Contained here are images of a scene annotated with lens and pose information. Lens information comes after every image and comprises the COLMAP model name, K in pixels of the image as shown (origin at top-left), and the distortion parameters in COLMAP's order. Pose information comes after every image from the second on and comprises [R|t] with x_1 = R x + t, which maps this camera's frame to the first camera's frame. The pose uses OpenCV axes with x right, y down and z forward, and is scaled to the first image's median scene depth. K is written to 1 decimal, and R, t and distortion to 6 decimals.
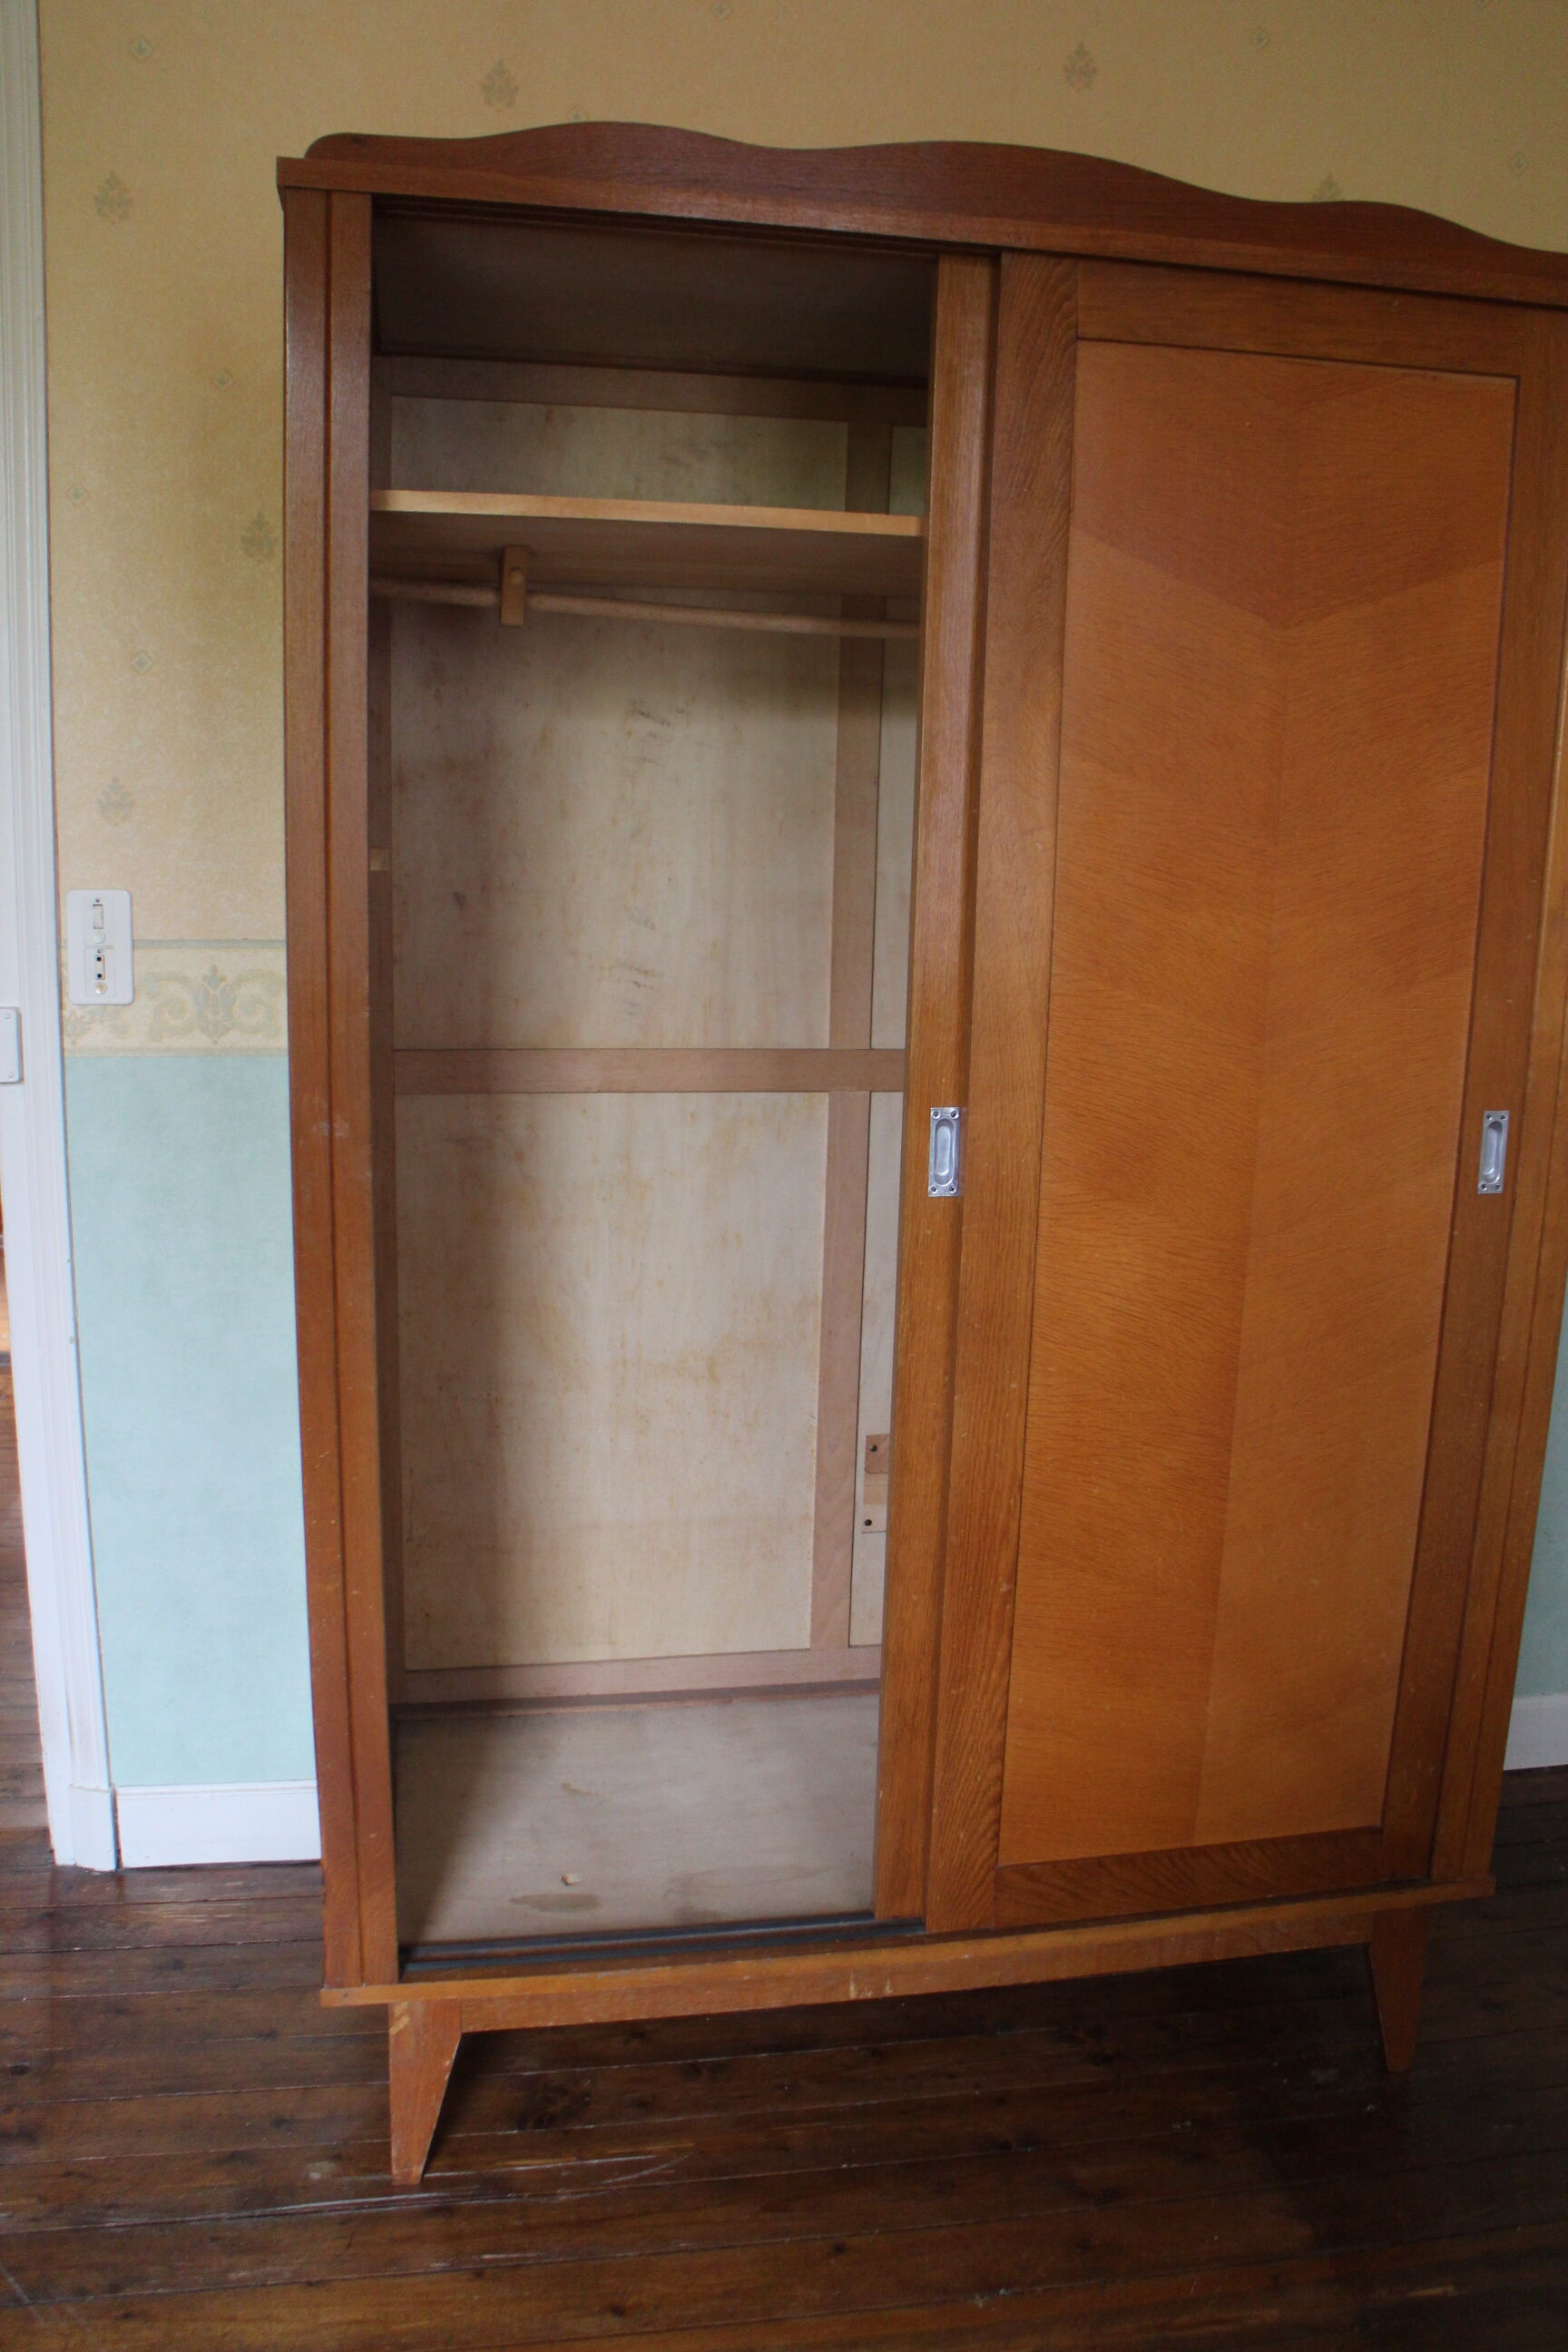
lens RADIAL K [[1902.7, 0, 794.7], [0, 1902.7, 1204.1], [0, 0, 1]] dist [-0.163354, 0.122545]
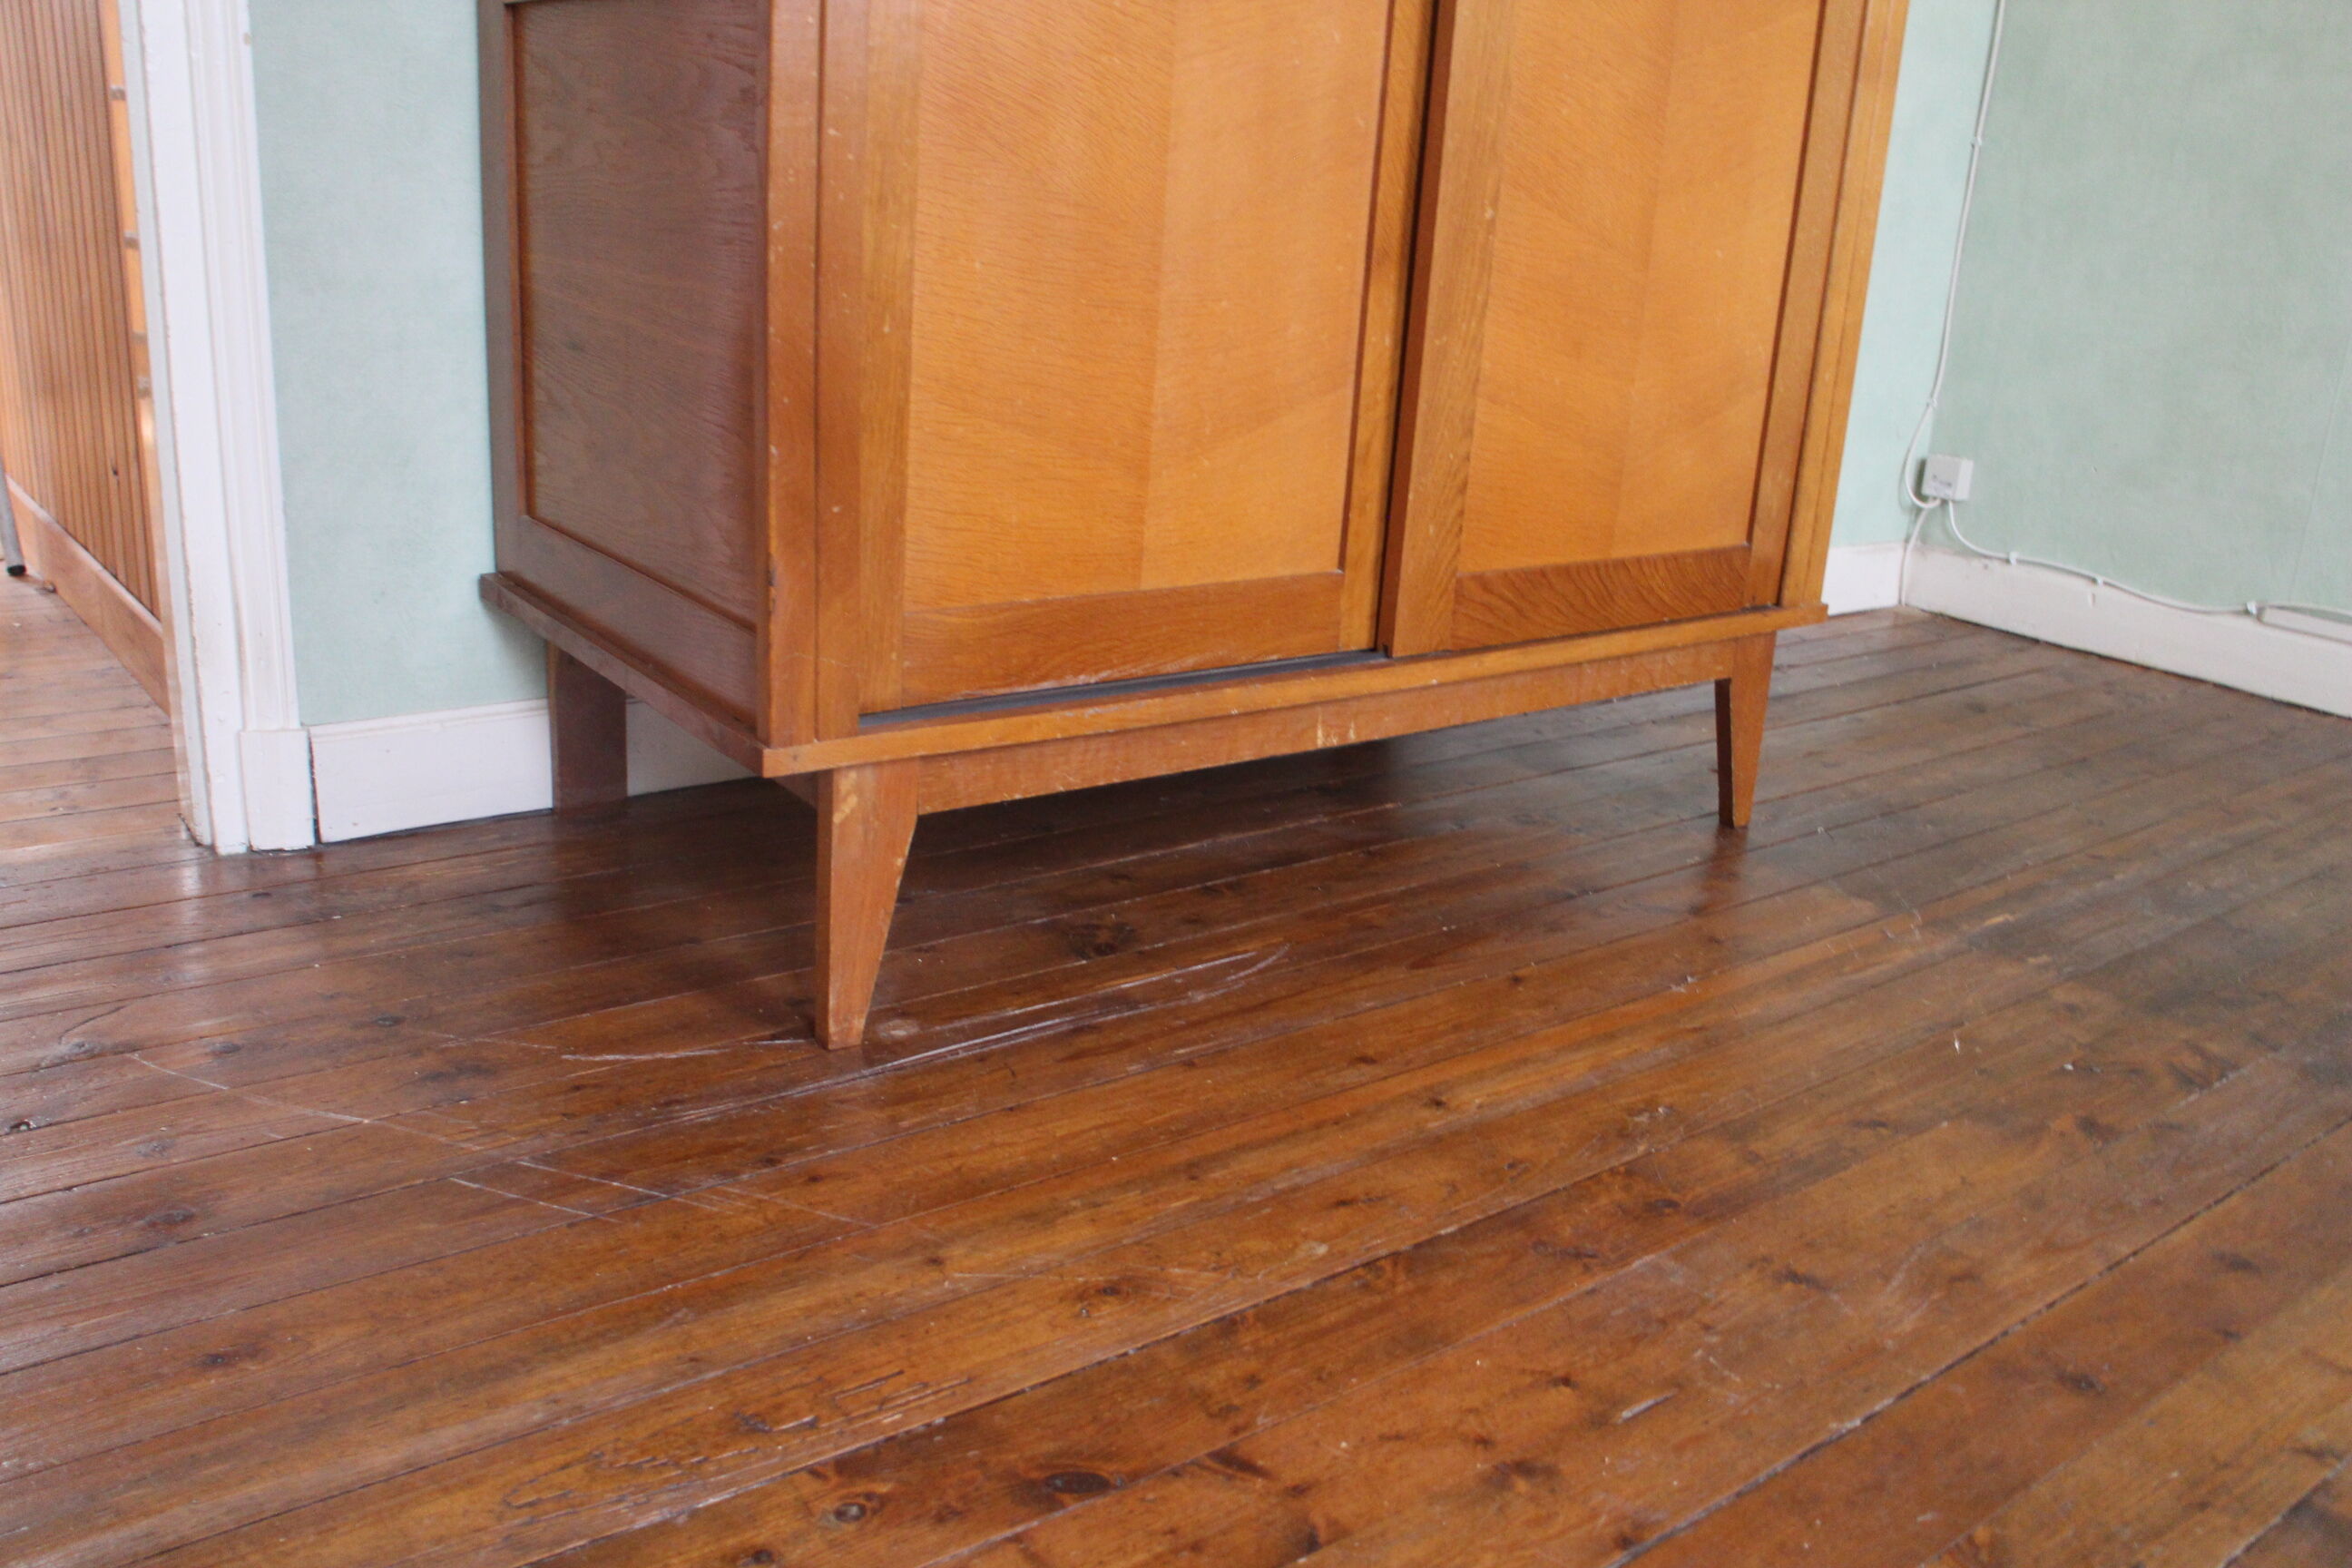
lens RADIAL K [[1918.4, 0, 1201.1], [0, 1918.4, 786.2], [0, 0, 1]] dist [-0.170341, 0.131982]
pose [[0.891381, -0.109388, 0.439856, -0.417518], [0.053713, 0.989096, 0.137129, 0.337029], [-0.450060, -0.098609, 0.887537, 0.259641]]
